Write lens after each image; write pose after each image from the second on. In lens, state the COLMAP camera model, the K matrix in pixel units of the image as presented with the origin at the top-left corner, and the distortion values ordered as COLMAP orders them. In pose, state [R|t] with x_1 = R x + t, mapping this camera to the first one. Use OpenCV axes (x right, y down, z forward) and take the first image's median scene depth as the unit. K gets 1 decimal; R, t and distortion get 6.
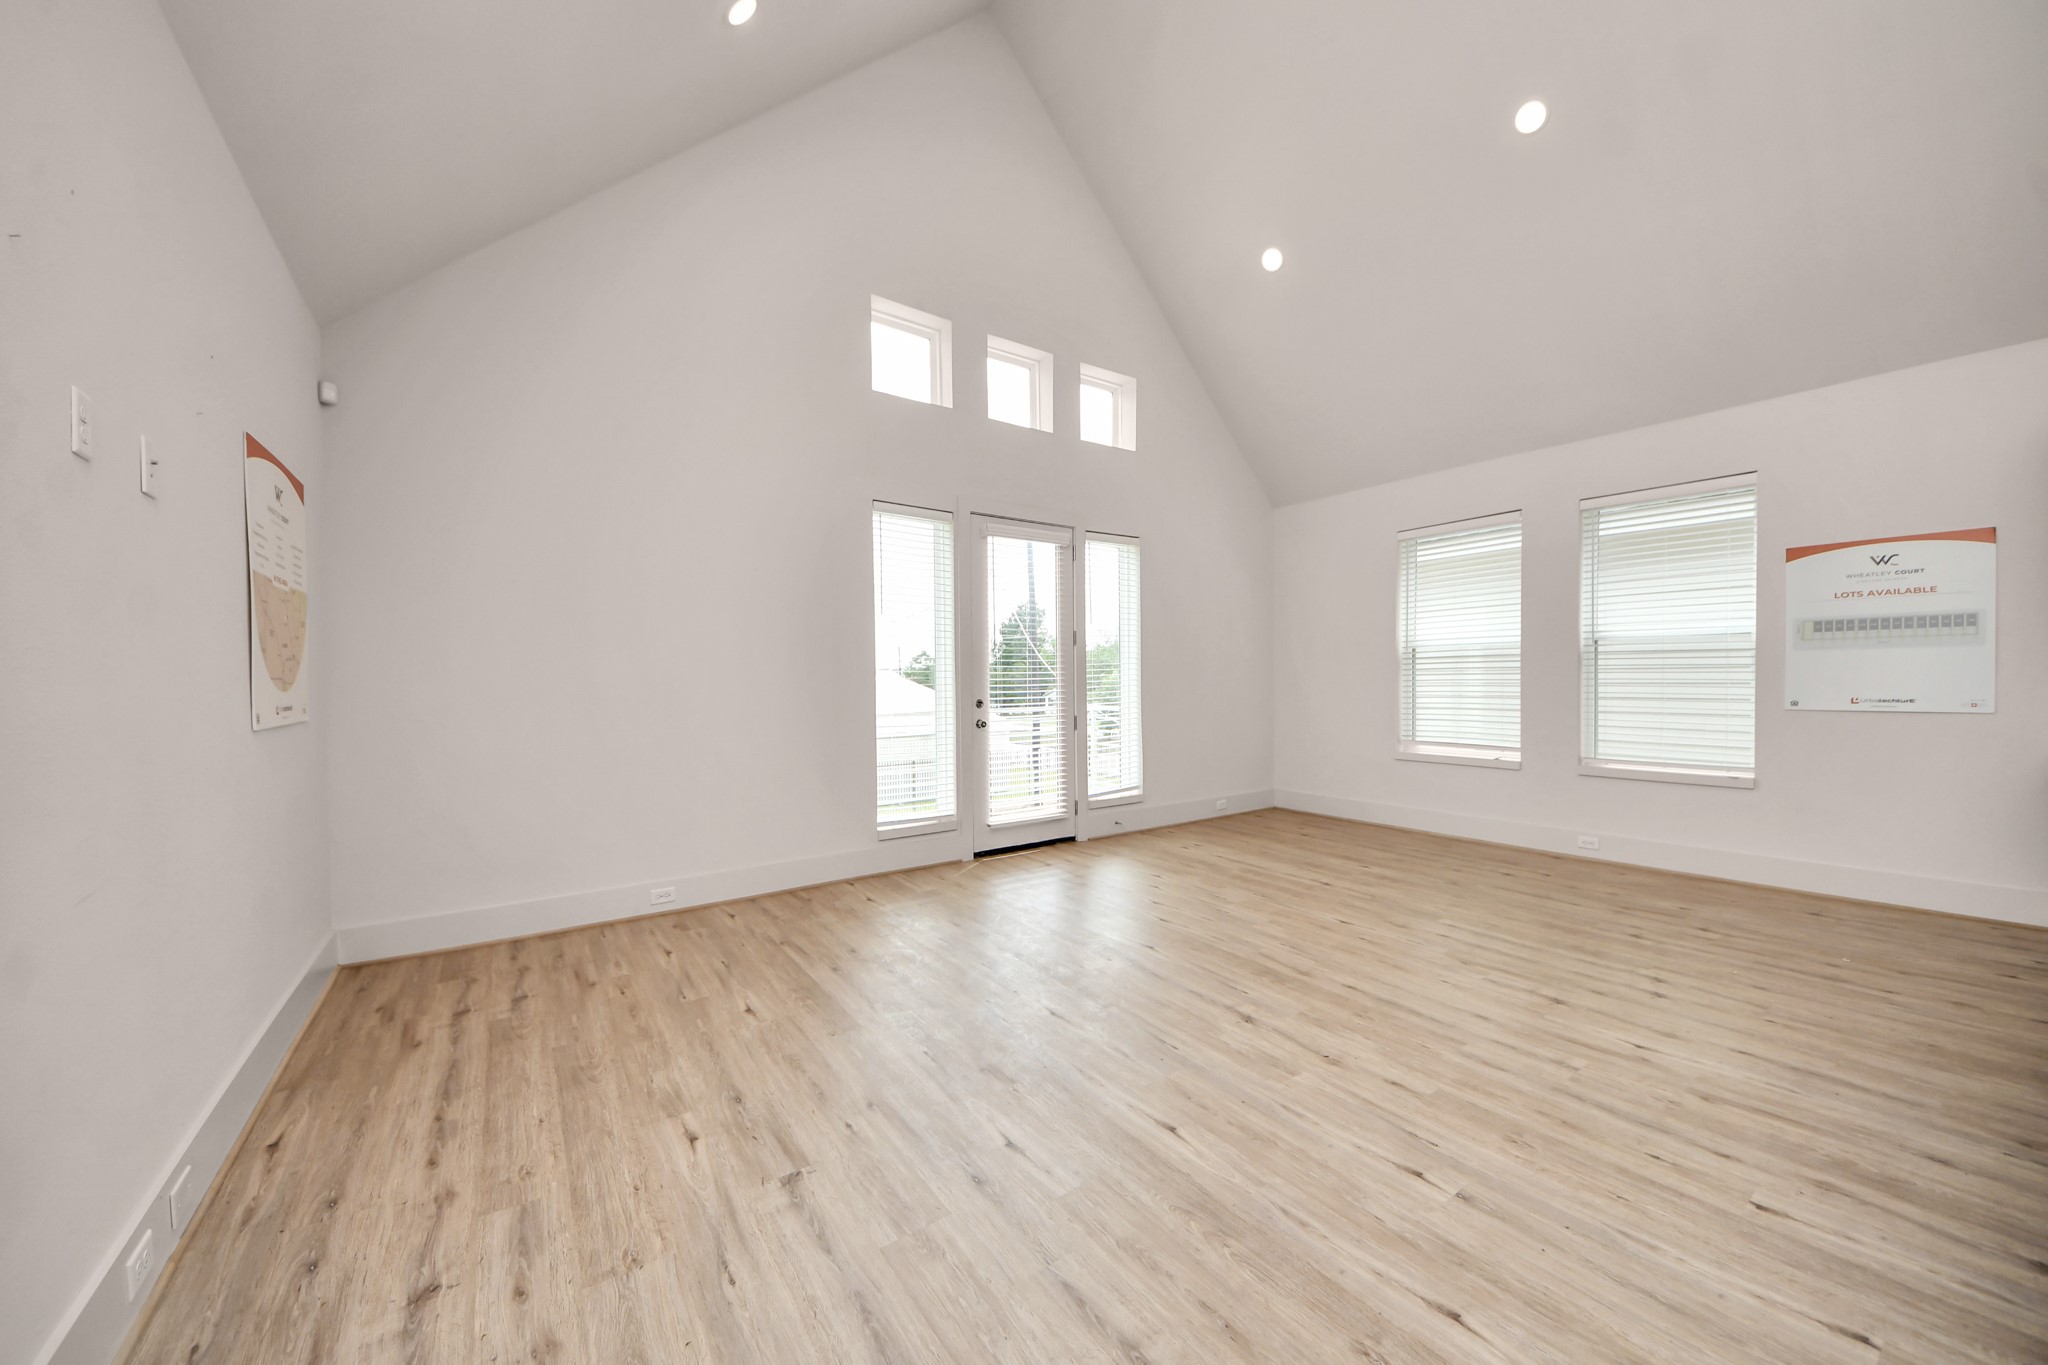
lens RADIAL K [[754.4, 0, 1046.1], [0, 754.4, 693.5], [0, 0, 1]] dist [0.001354, -0.000654]
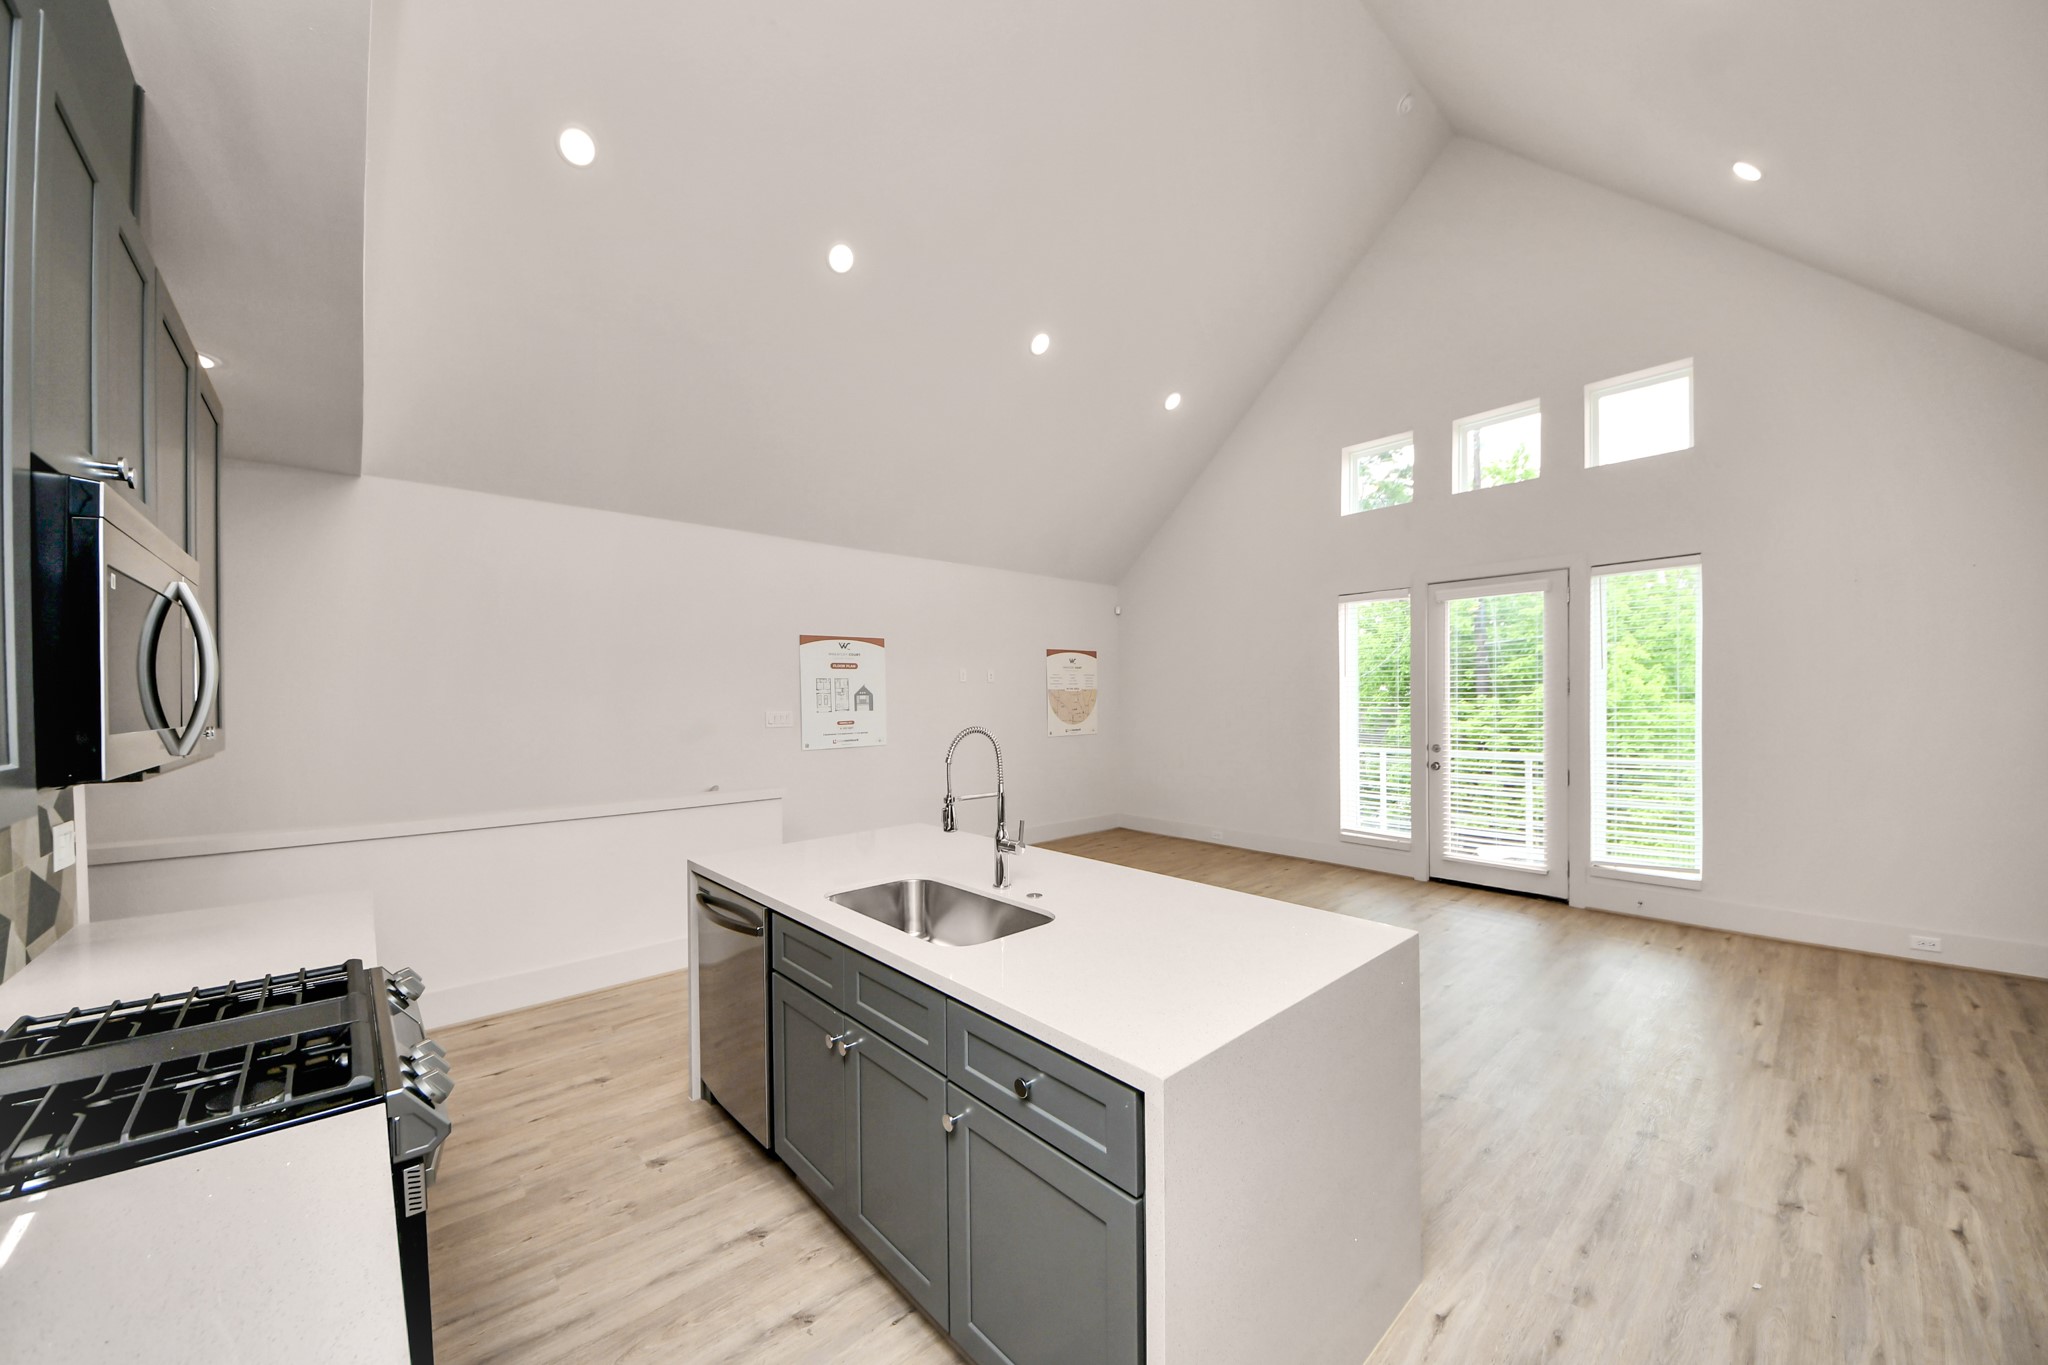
lens RADIAL K [[754.4, 0, 1011.8], [0, 754.4, 691.2], [0, 0, 1]] dist [0.001354, -0.000654]
pose [[0.108436, 0.002484, -0.994100, 0.975779], [-0.011489, 0.999933, 0.001246, -0.066748], [0.994037, 0.011286, 0.108457, 0.237531]]
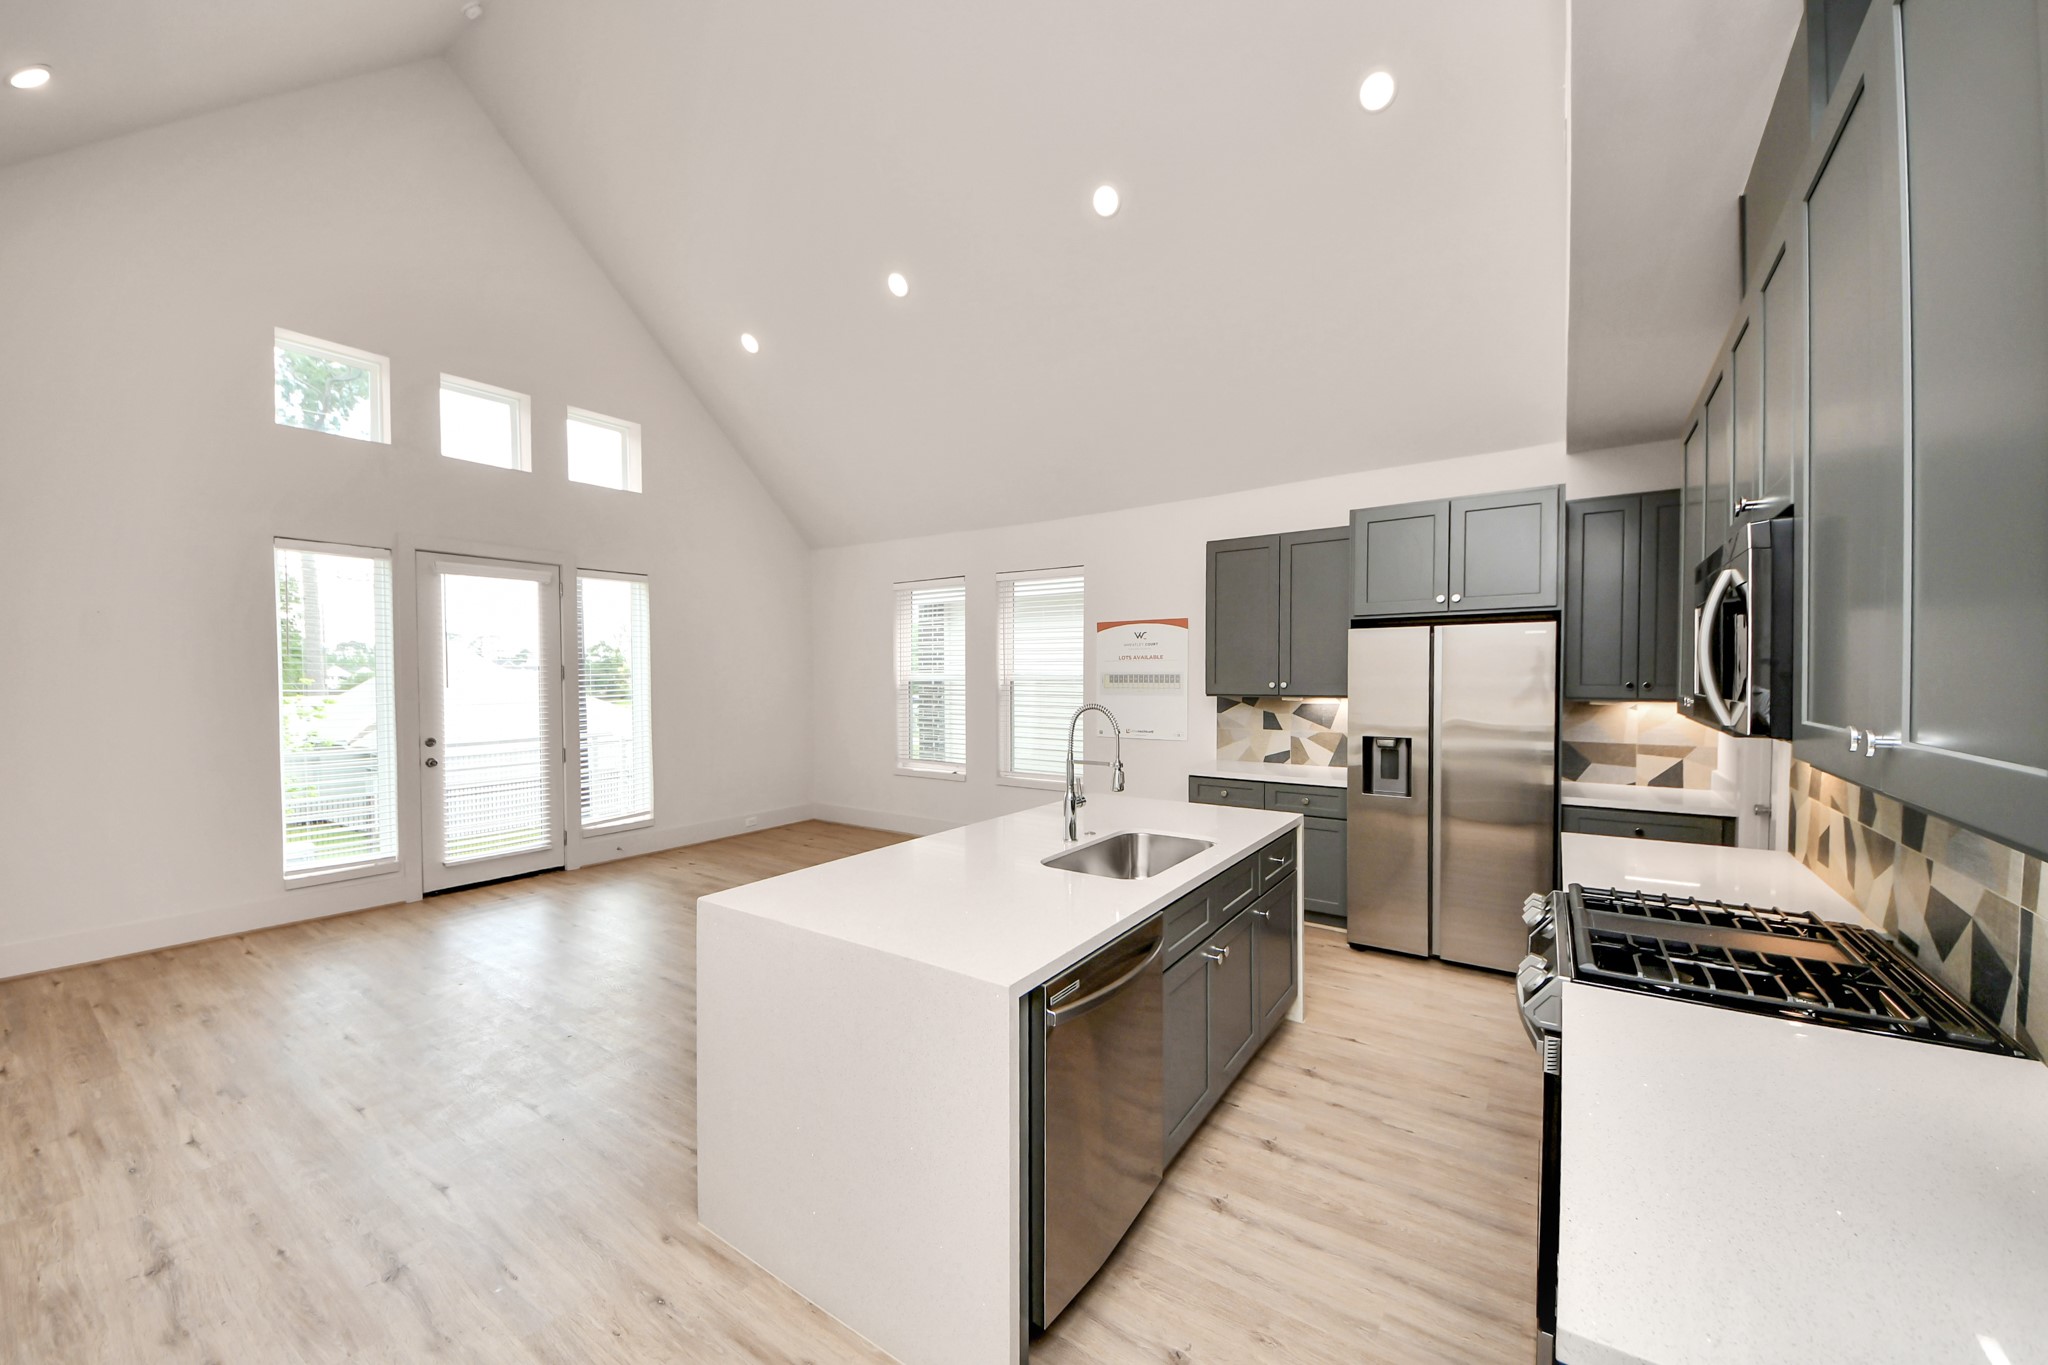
lens RADIAL K [[754.4, 0, 1036.5], [0, 754.4, 690.2], [0, 0, 1]] dist [0.001354, -0.000654]
pose [[0.938056, -0.002875, 0.346472, 0.315731], [0.002436, 0.999996, 0.001704, -0.055117], [-0.346476, -0.000755, 0.938059, -0.208619]]
